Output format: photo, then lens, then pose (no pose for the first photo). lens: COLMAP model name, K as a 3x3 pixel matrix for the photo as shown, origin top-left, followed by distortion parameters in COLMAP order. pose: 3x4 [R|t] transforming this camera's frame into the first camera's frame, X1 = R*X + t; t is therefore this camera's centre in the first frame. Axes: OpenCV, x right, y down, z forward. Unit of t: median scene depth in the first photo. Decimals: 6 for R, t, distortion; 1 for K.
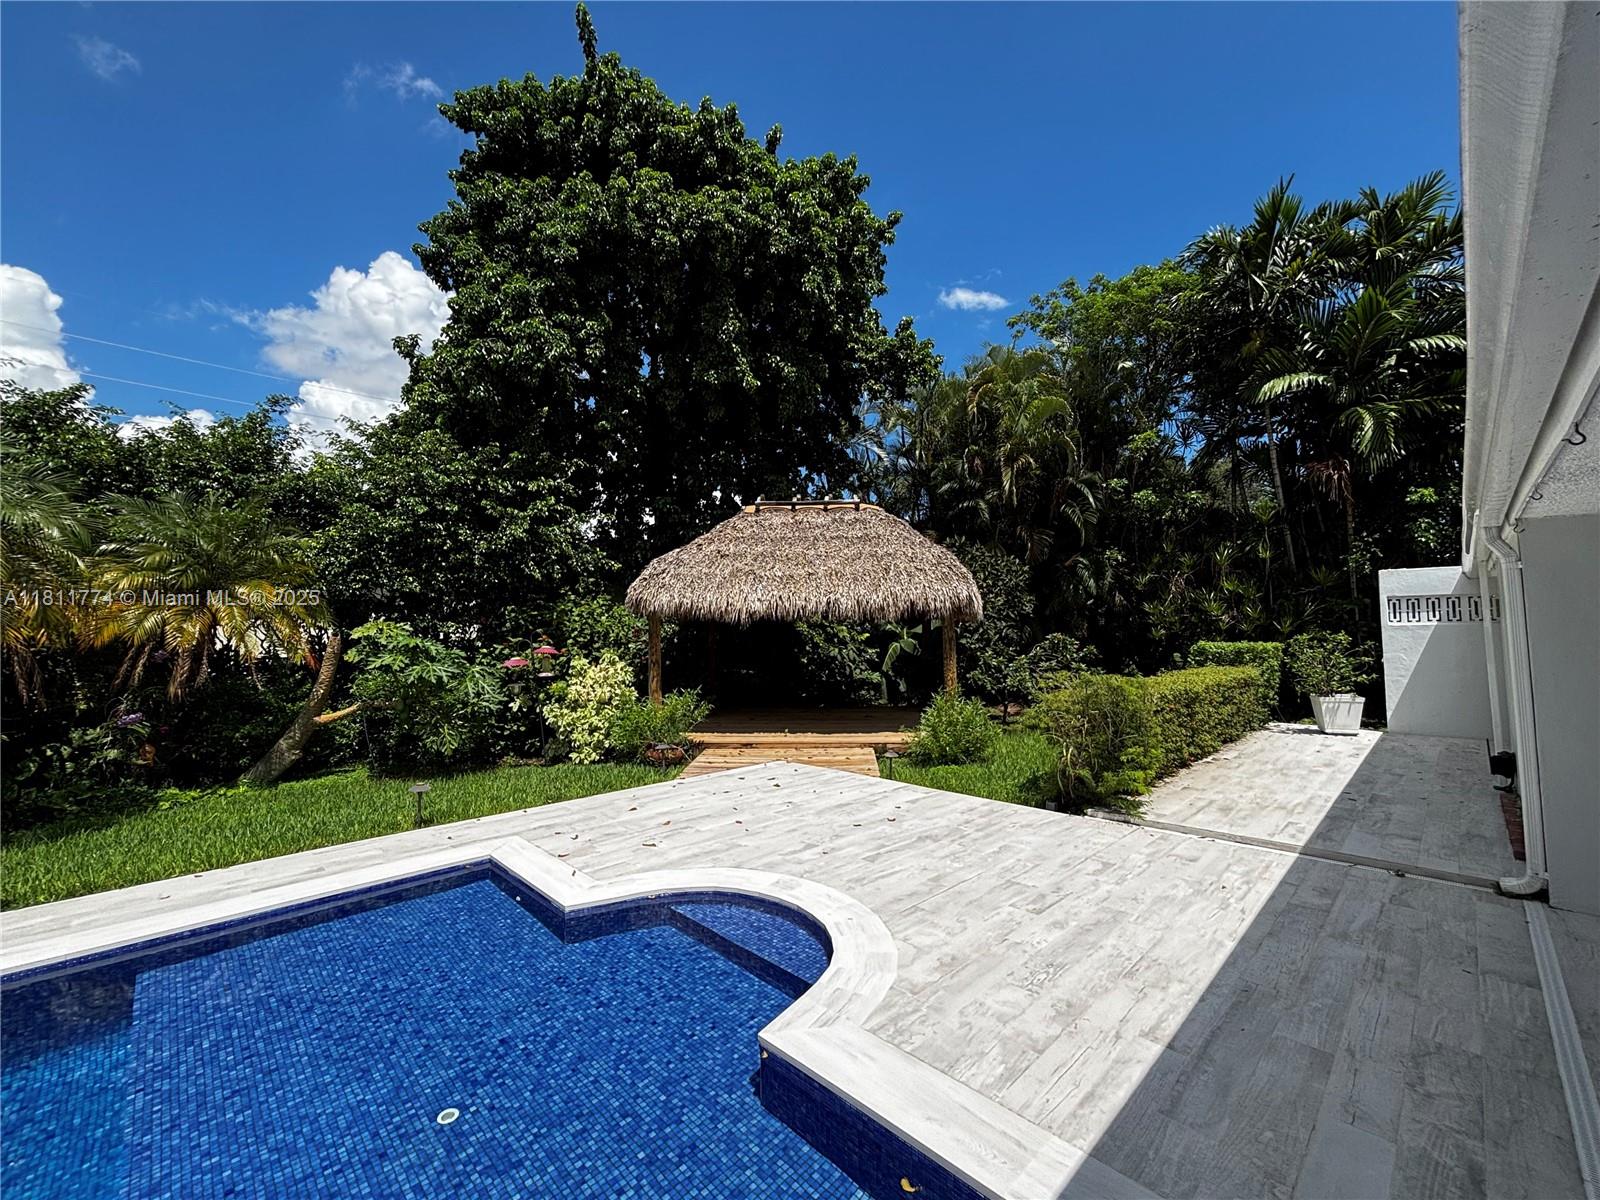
lens RADIAL K [[643.2, 0, 790.7], [0, 643.2, 607.8], [0, 0, 1]] dist [0.007108, -0.004205]
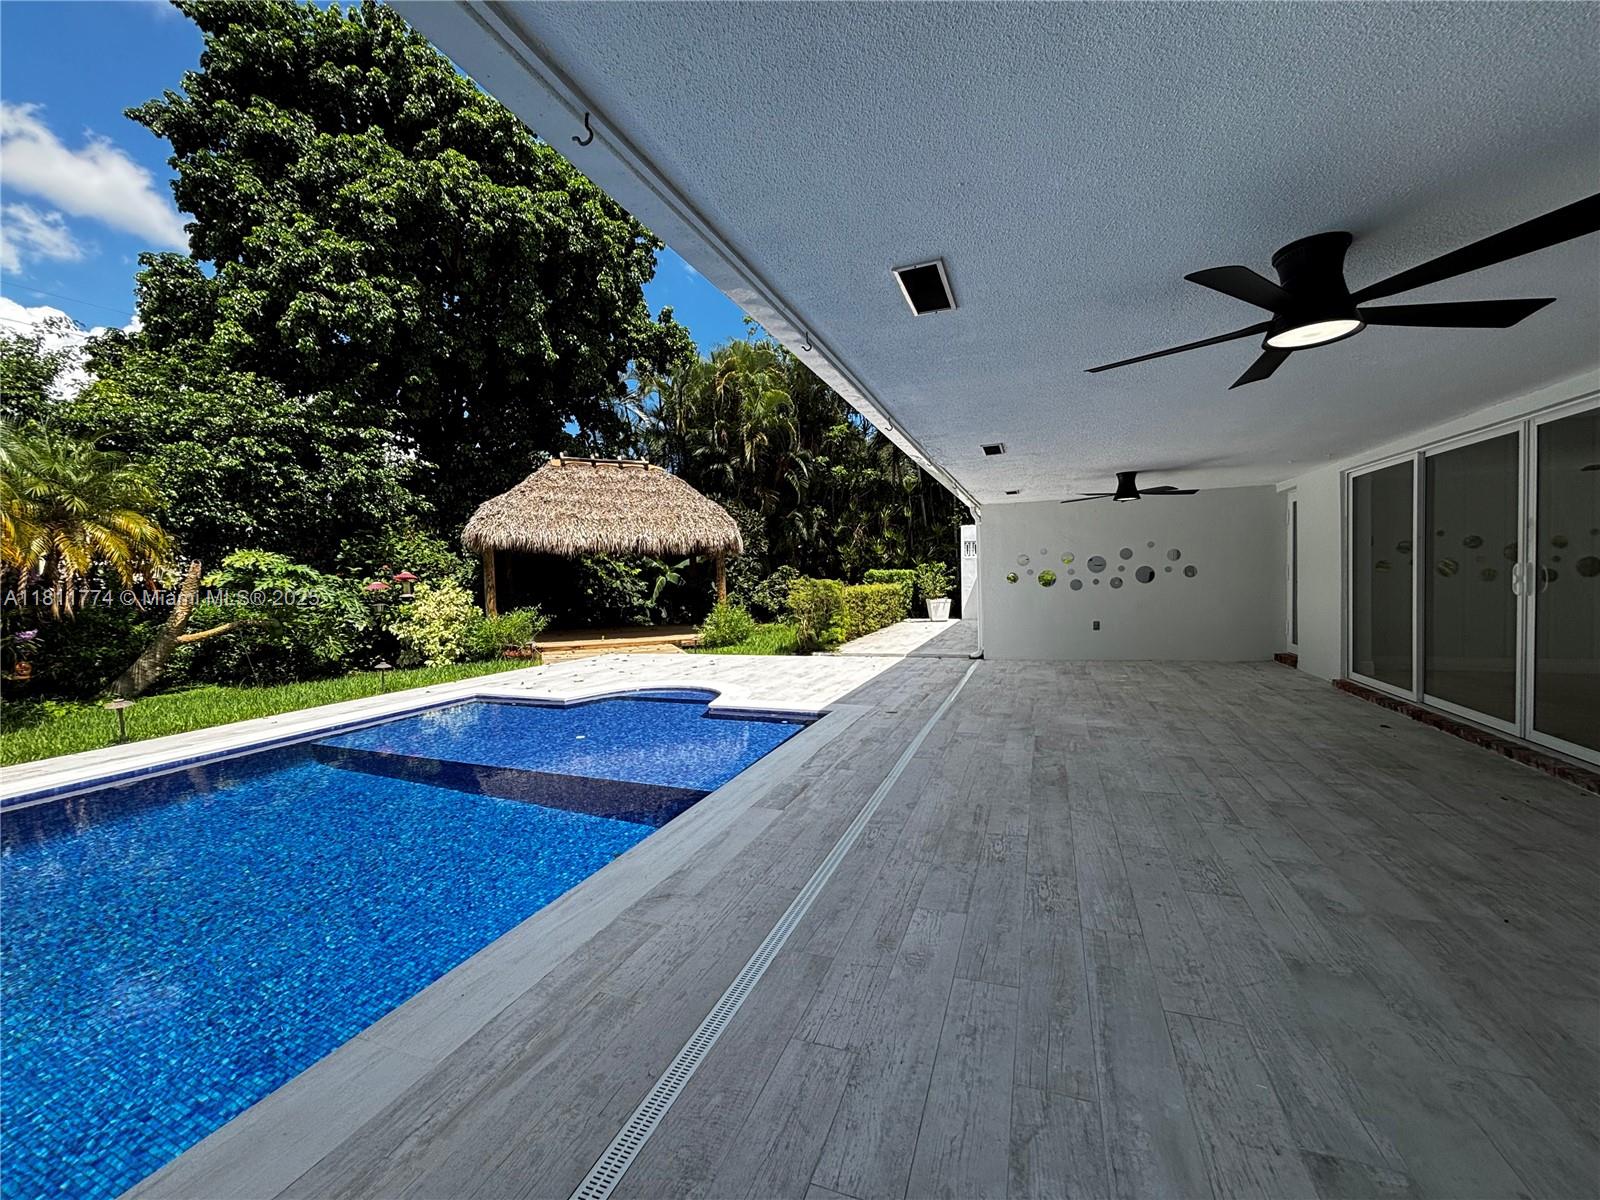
lens RADIAL K [[643.2, 0, 798.0], [0, 643.2, 585.7], [0, 0, 1]] dist [0.007108, -0.004205]
pose [[0.903385, -0.016432, 0.428516, -0.183395], [-0.004231, 0.998875, 0.047224, 0.018722], [-0.428810, -0.044474, 0.902299, -0.317951]]
